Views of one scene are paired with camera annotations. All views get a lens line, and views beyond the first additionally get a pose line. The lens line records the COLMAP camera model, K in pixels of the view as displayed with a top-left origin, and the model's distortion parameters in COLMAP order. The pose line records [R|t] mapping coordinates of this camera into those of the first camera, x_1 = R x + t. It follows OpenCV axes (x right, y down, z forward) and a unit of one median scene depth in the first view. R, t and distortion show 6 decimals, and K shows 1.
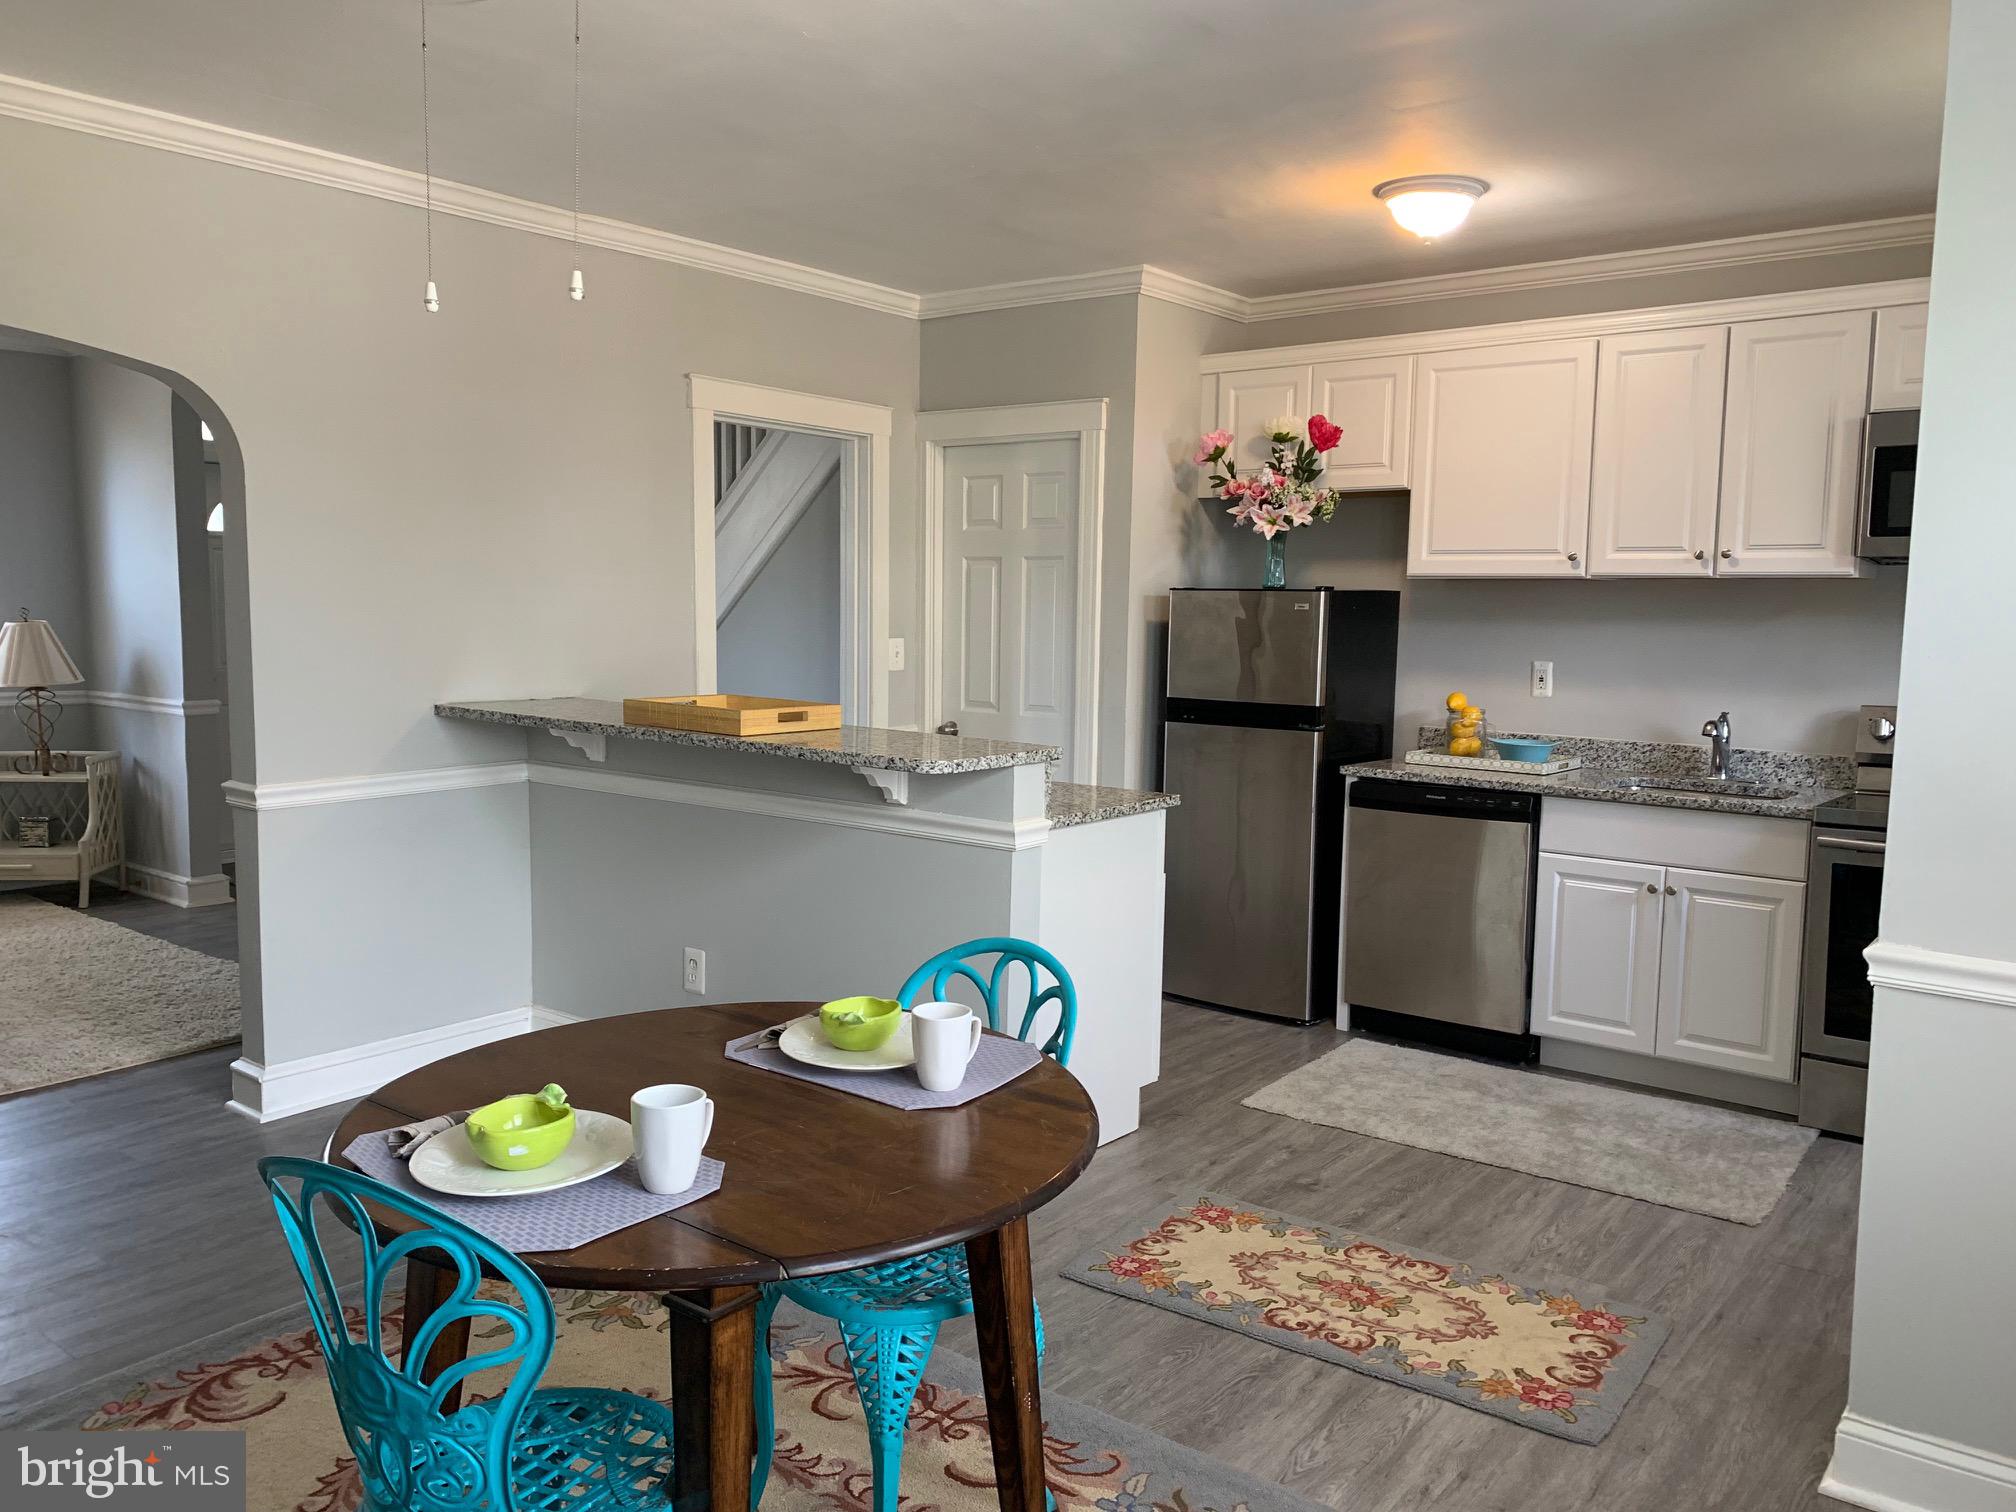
lens RADIAL K [[1603.0, 0, 997.5], [0, 1603.0, 763.3], [0, 0, 1]] dist [0.074710, -0.028734]
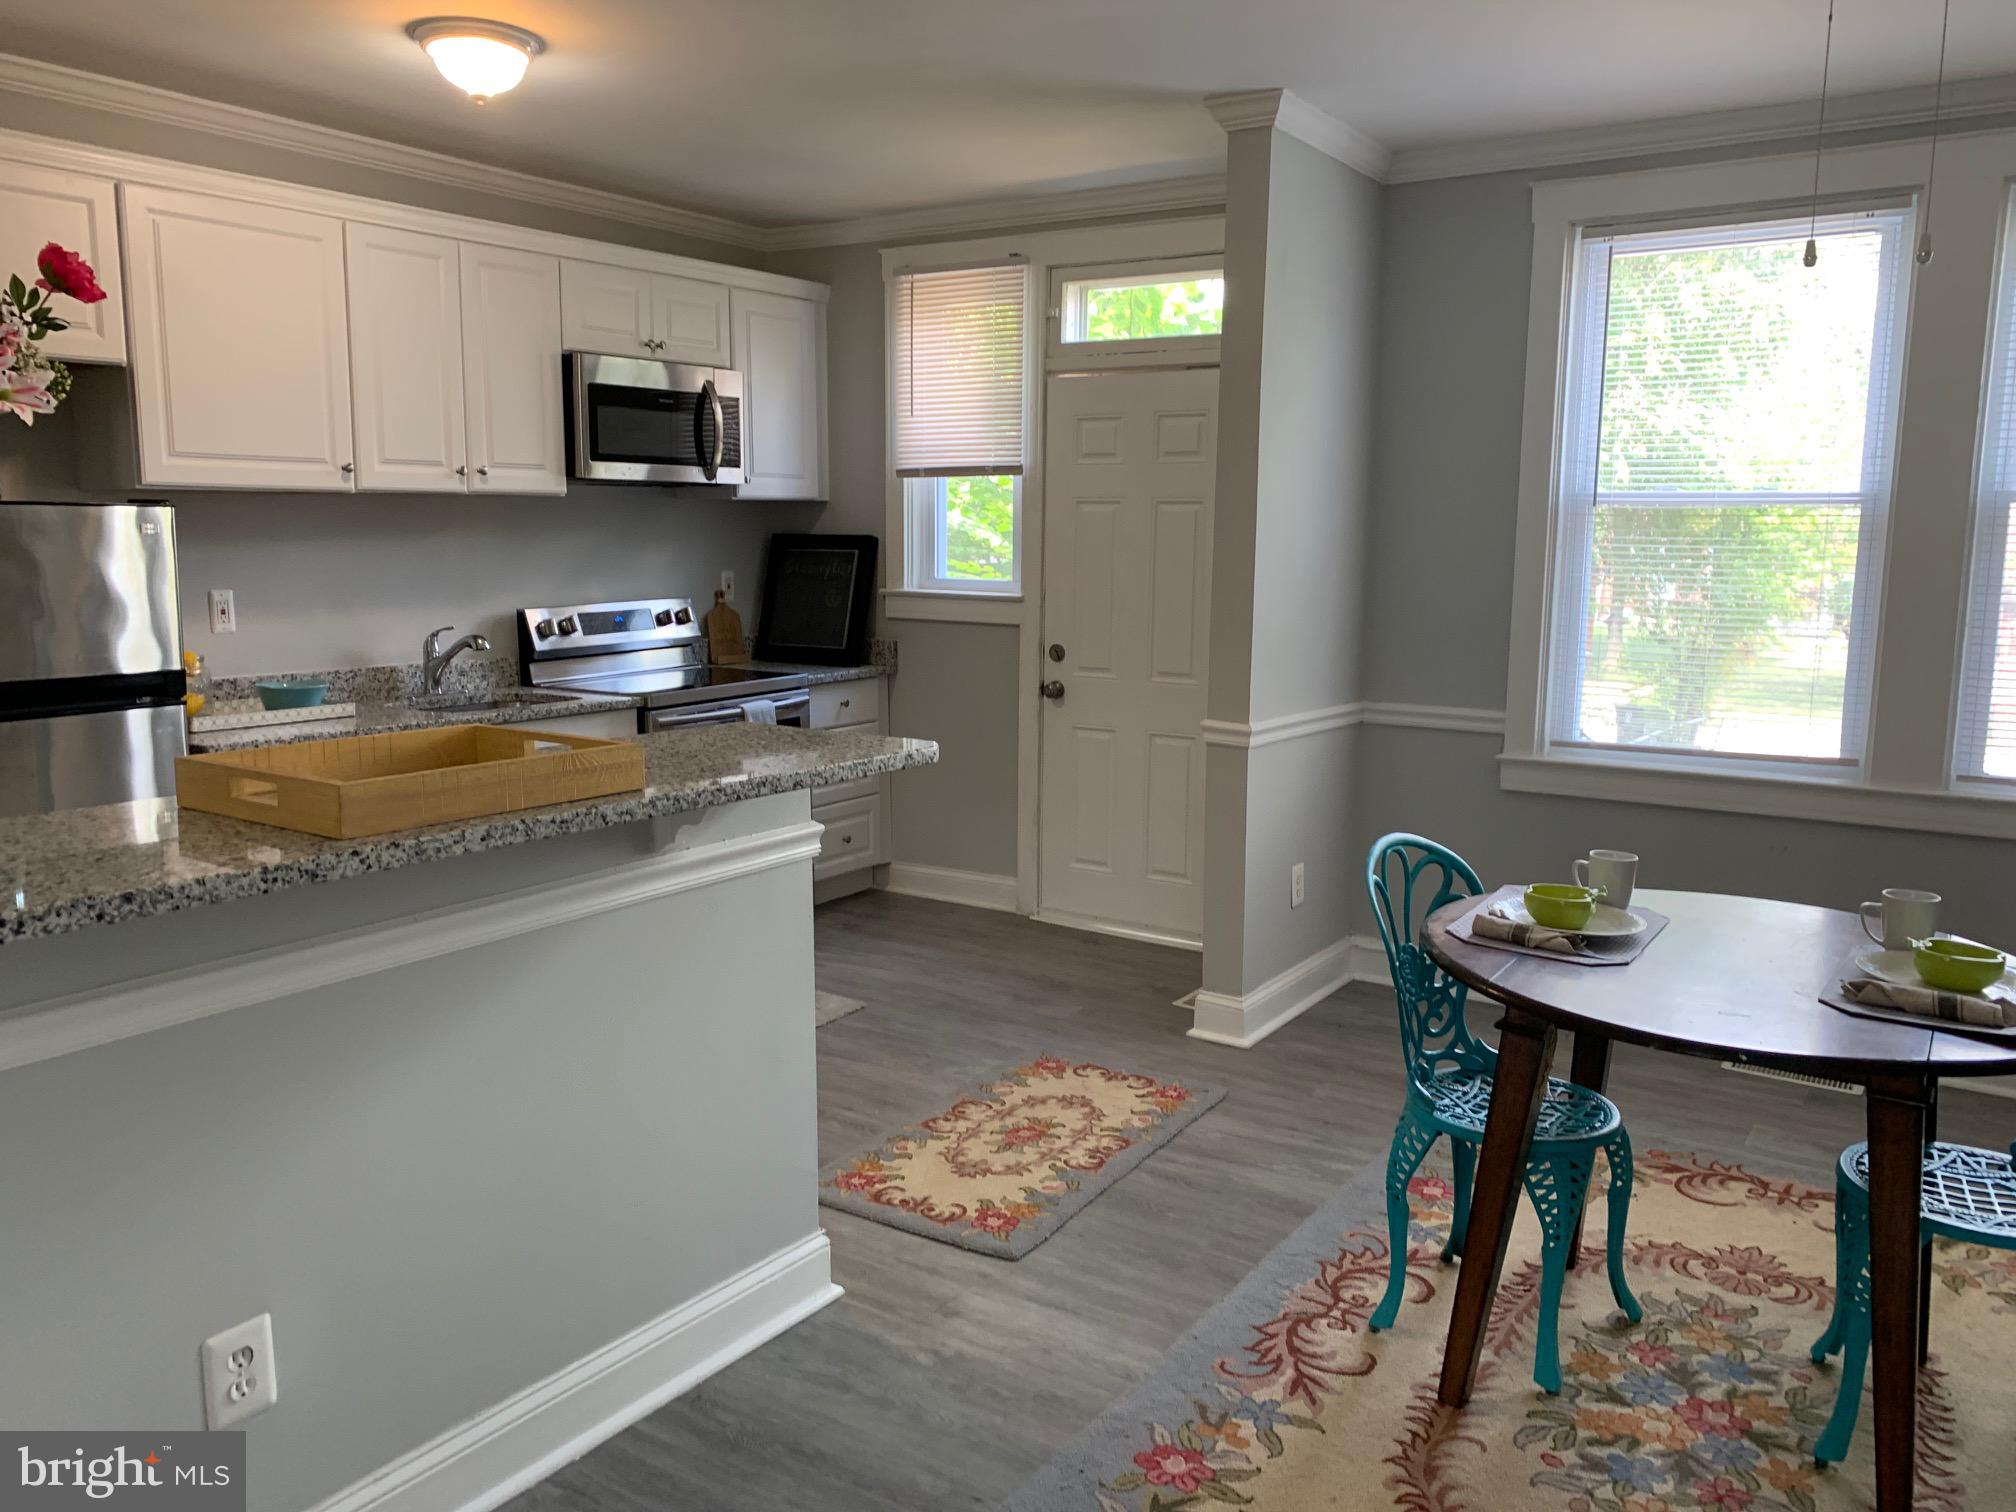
lens RADIAL K [[1603.0, 0, 1007.4], [0, 1603.0, 749.3], [0, 0, 1]] dist [0.074710, -0.028734]
pose [[-0.096267, -0.159740, 0.982454, -0.810799], [0.099860, 0.980508, 0.169209, -0.127040], [-0.990334, 0.114397, -0.078439, 1.020750]]
